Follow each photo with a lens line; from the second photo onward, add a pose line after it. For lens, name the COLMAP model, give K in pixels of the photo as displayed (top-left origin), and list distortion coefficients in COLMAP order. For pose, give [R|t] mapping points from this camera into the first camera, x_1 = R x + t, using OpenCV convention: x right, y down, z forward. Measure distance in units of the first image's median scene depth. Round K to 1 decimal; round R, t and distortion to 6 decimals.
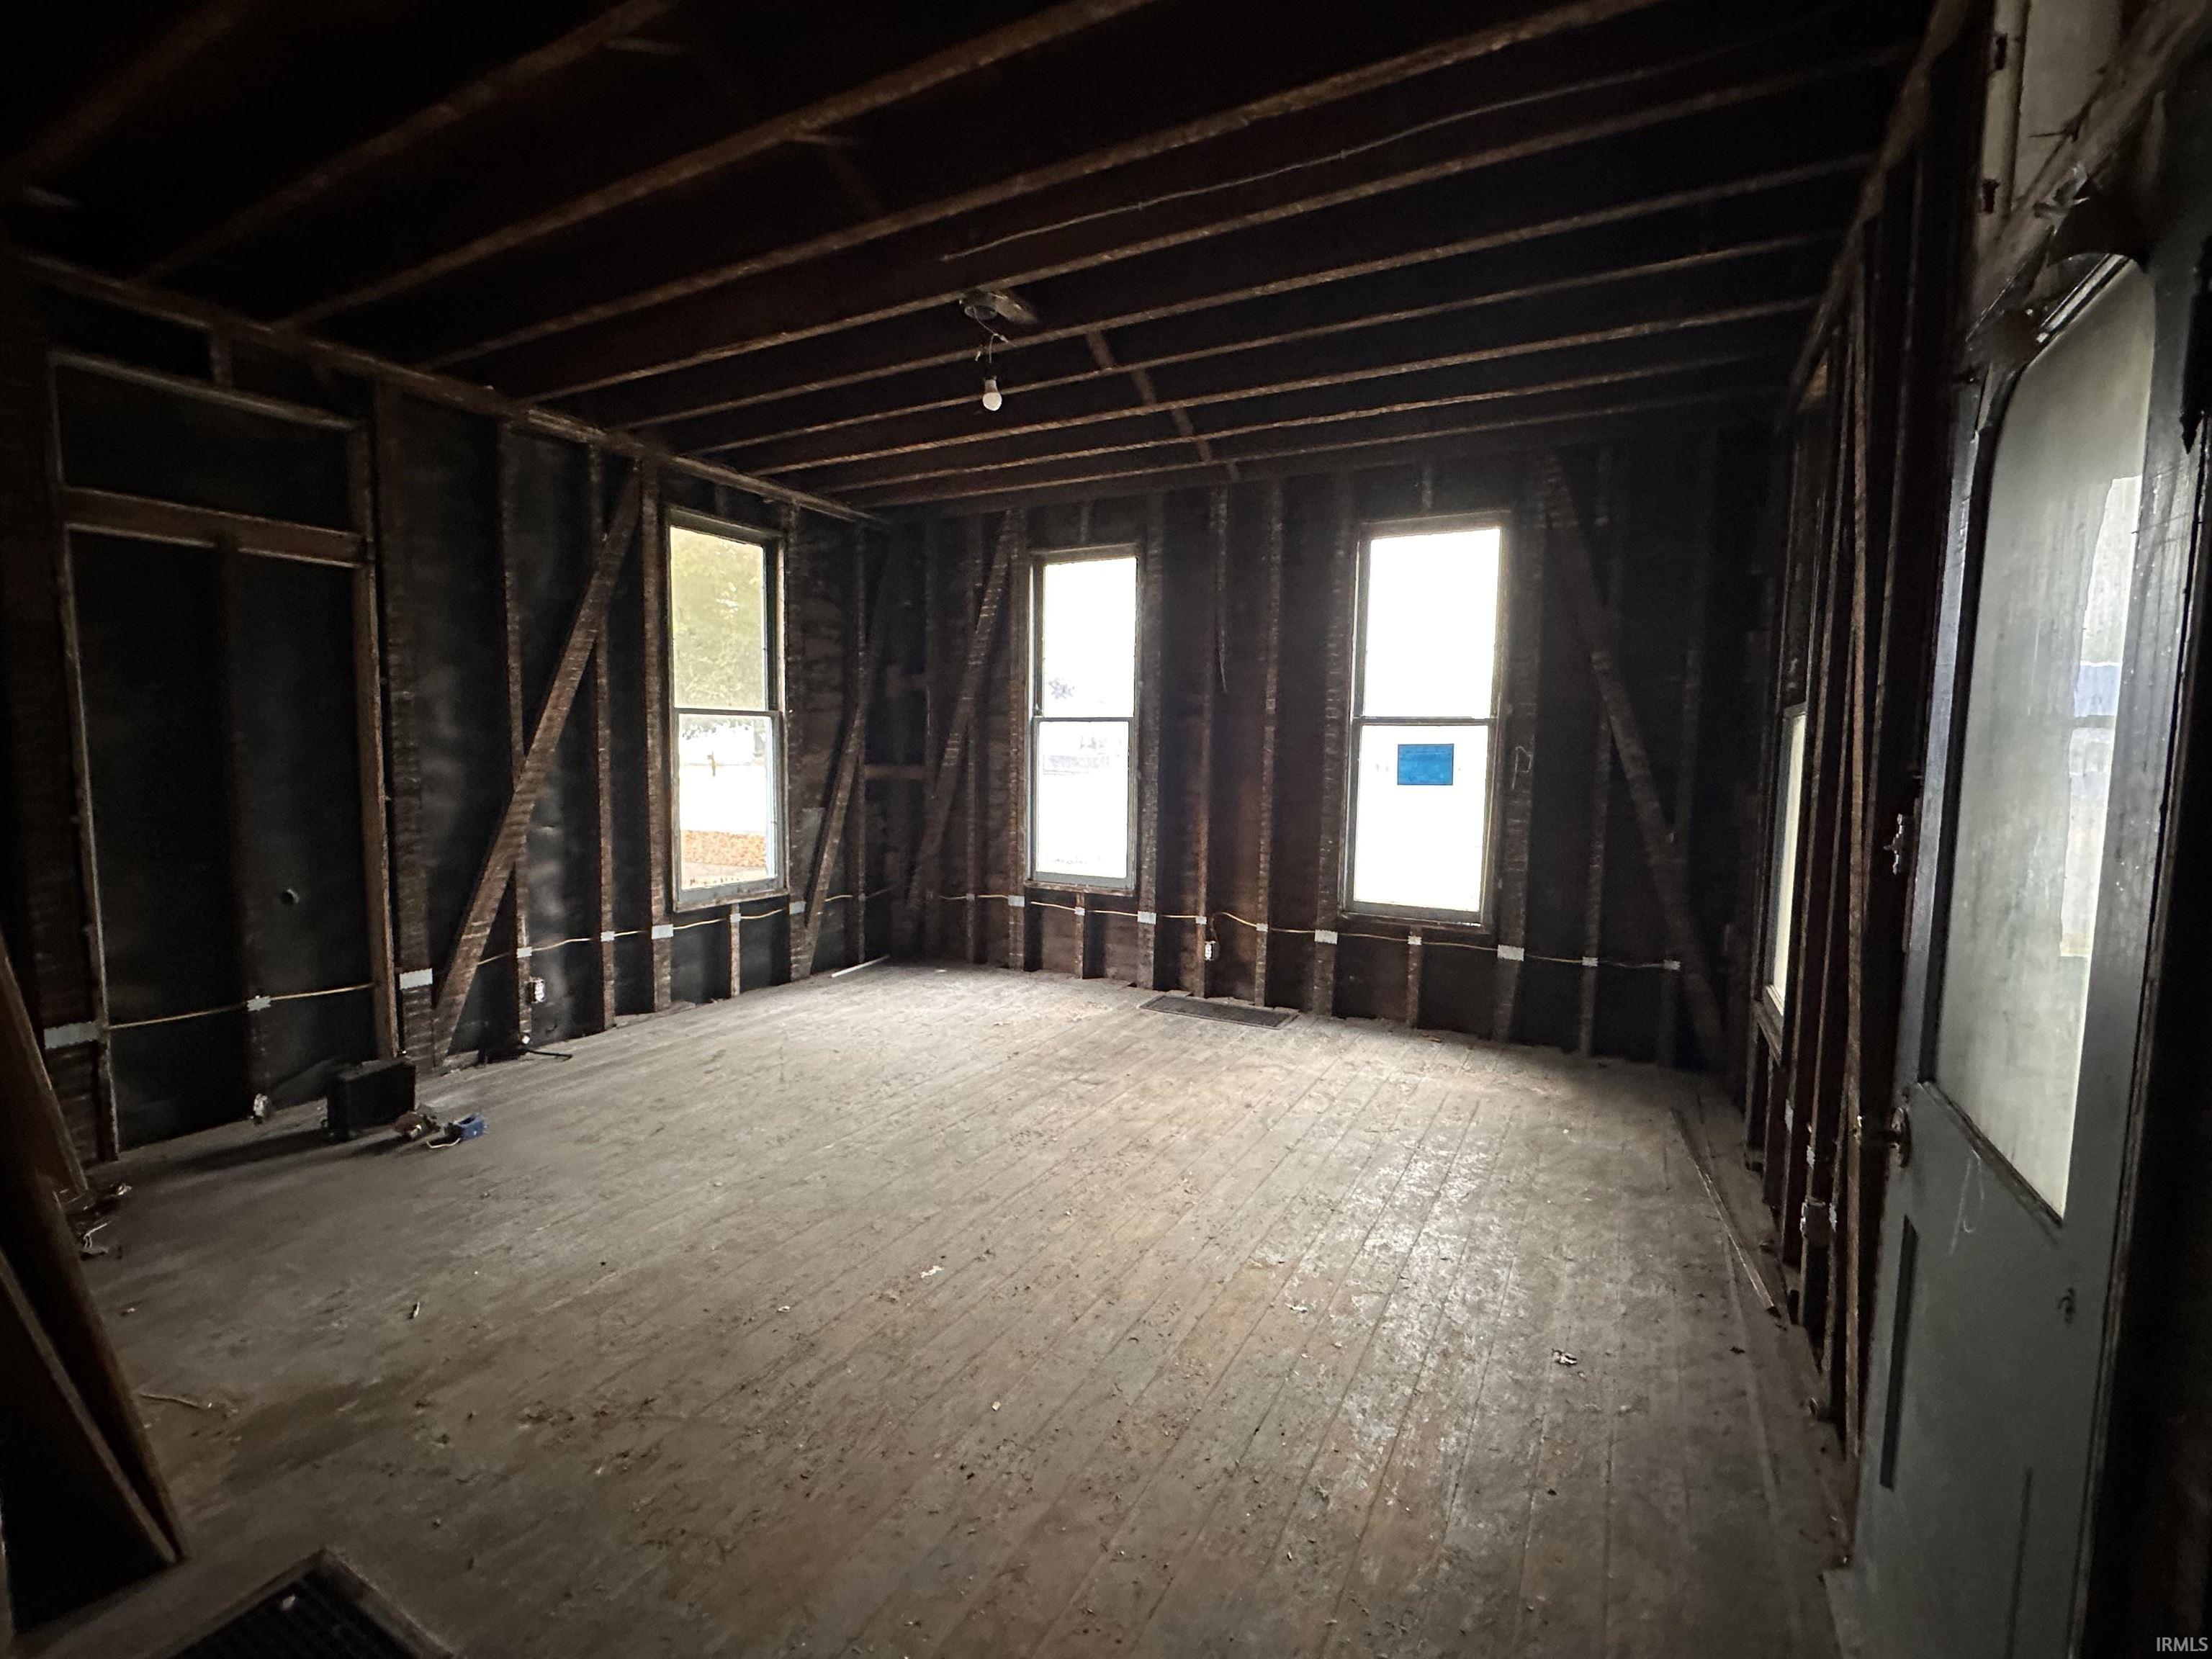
lens RADIAL K [[979.4, 0, 1106.0], [0, 979.4, 829.5], [0, 0, 1]] dist [0.002898, 0.000123]
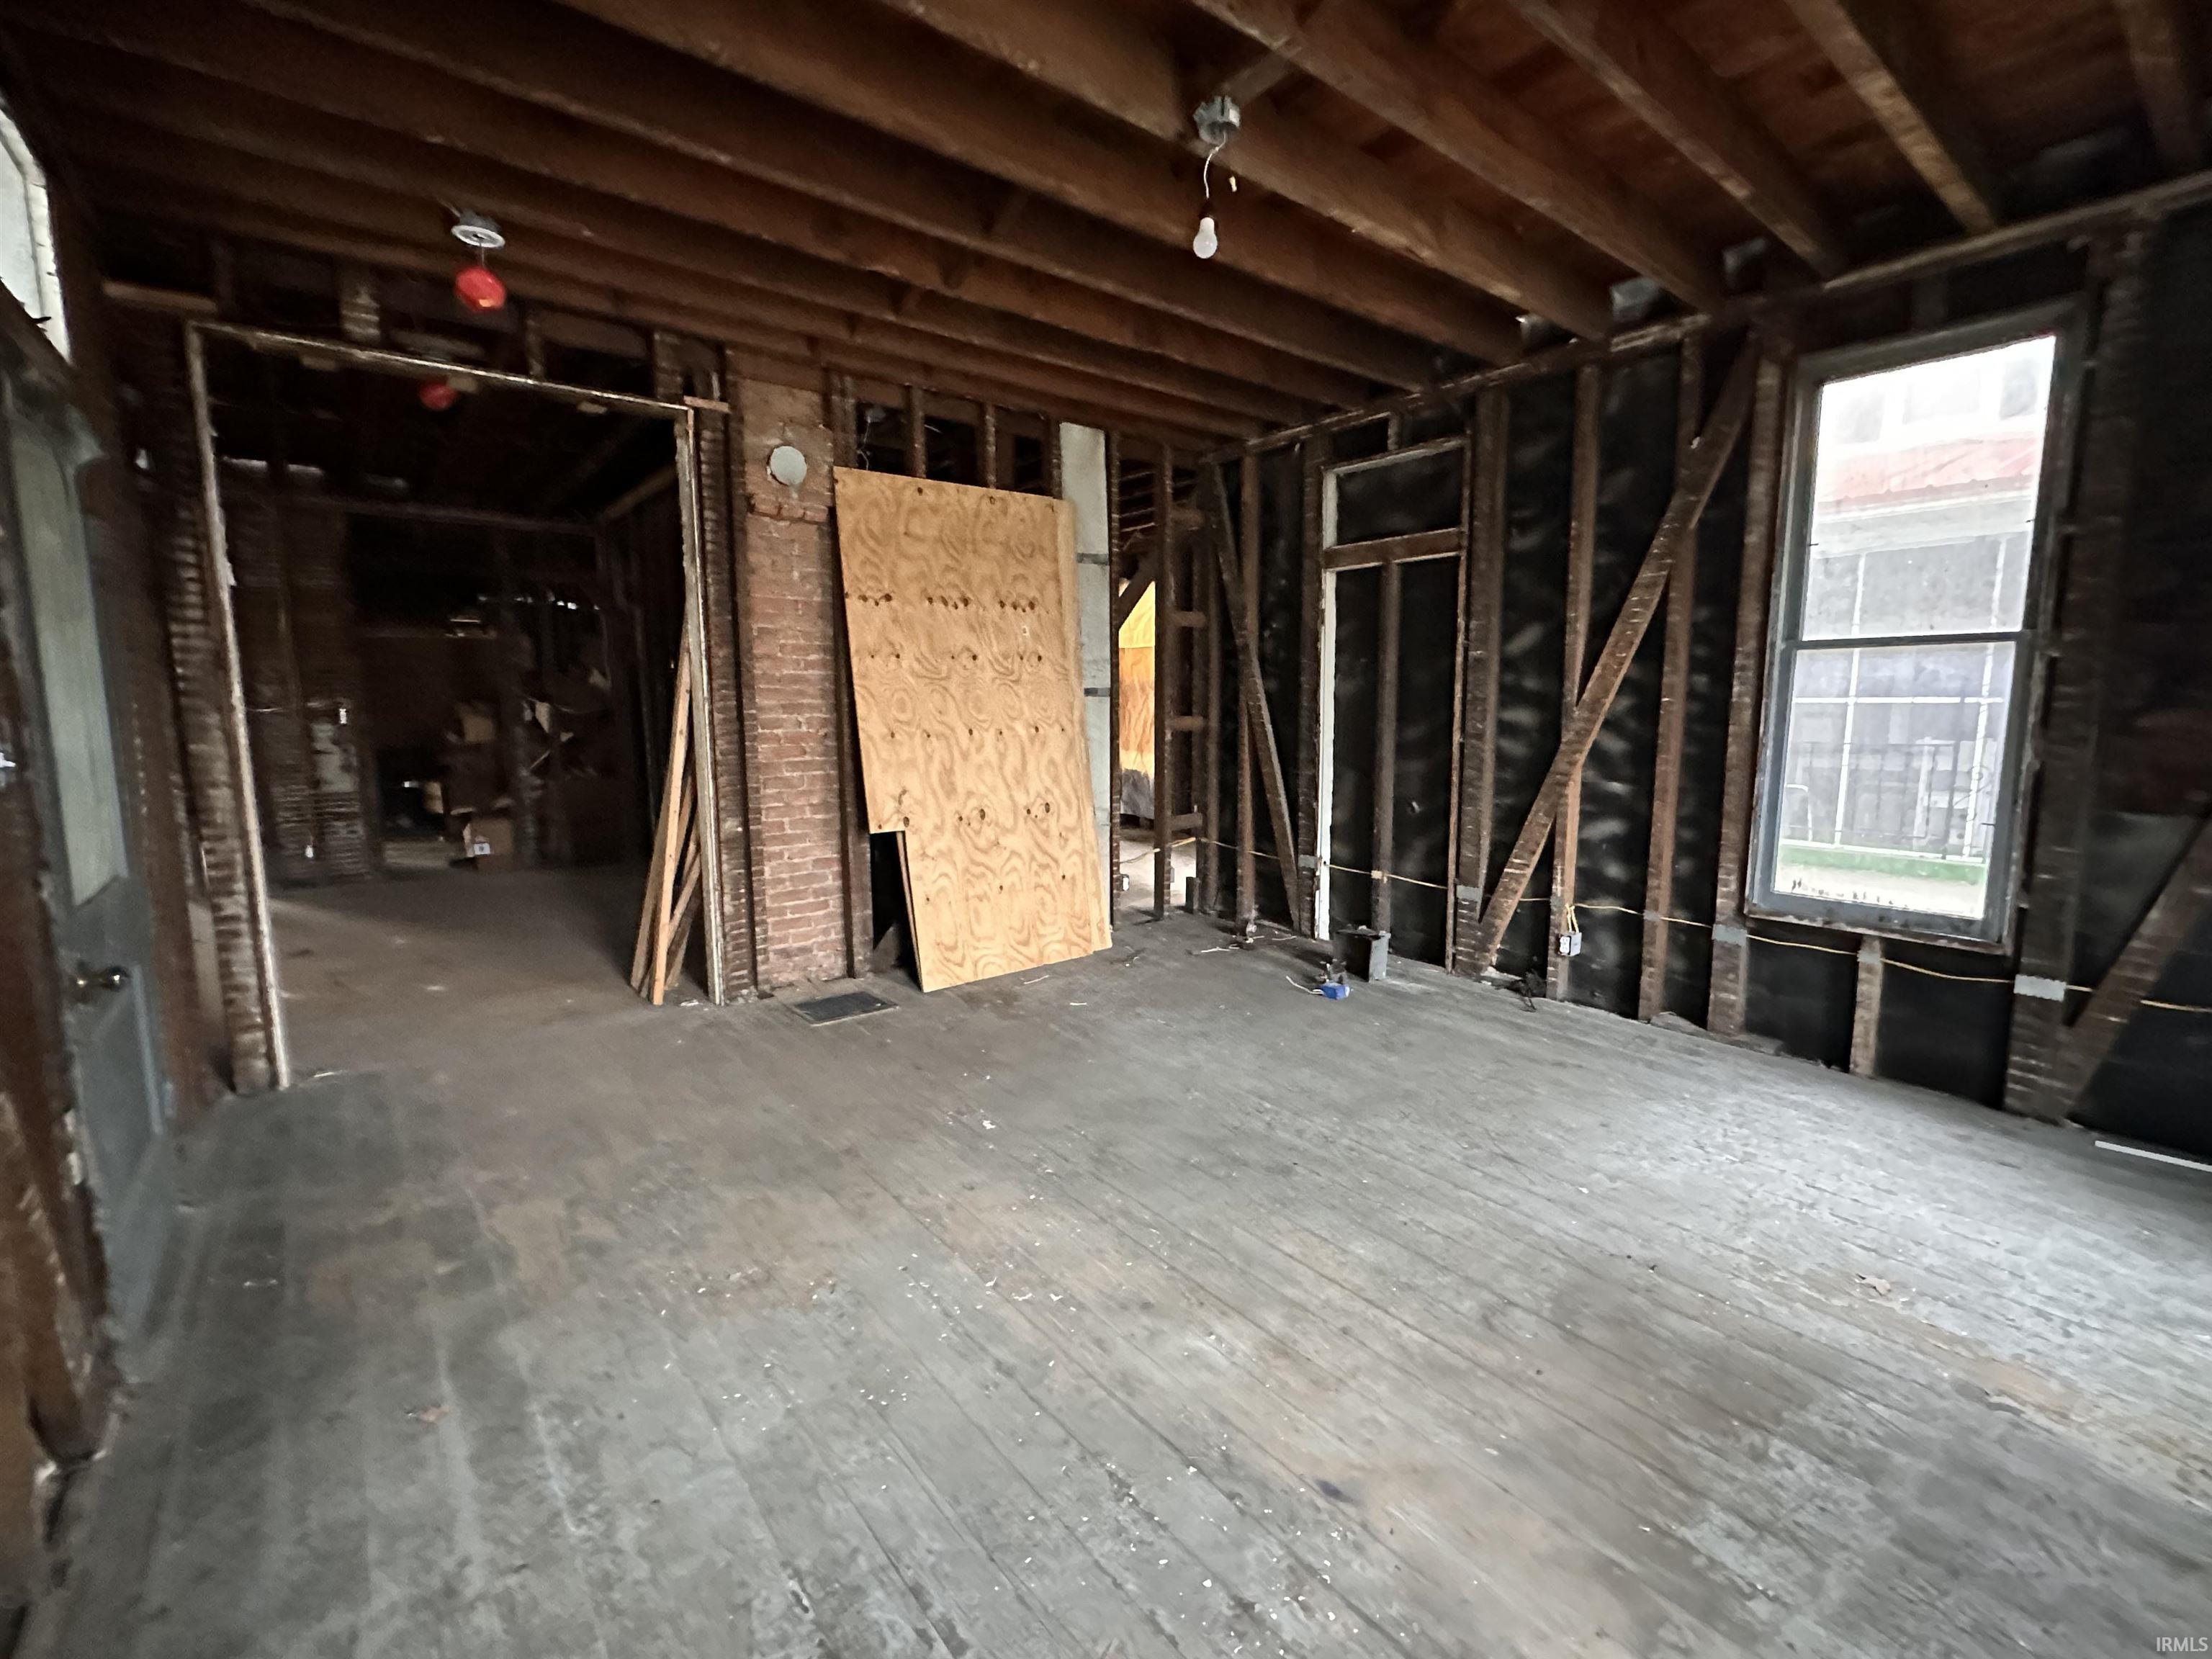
lens RADIAL K [[979.4, 0, 1106.0], [0, 979.4, 829.5], [0, 0, 1]] dist [0.002898, 0.000123]
pose [[-0.390515, 0.105355, -0.914548, 0.461845], [-0.086683, 0.984808, 0.150462, -0.054519], [0.916506, 0.138033, -0.375450, 0.861308]]
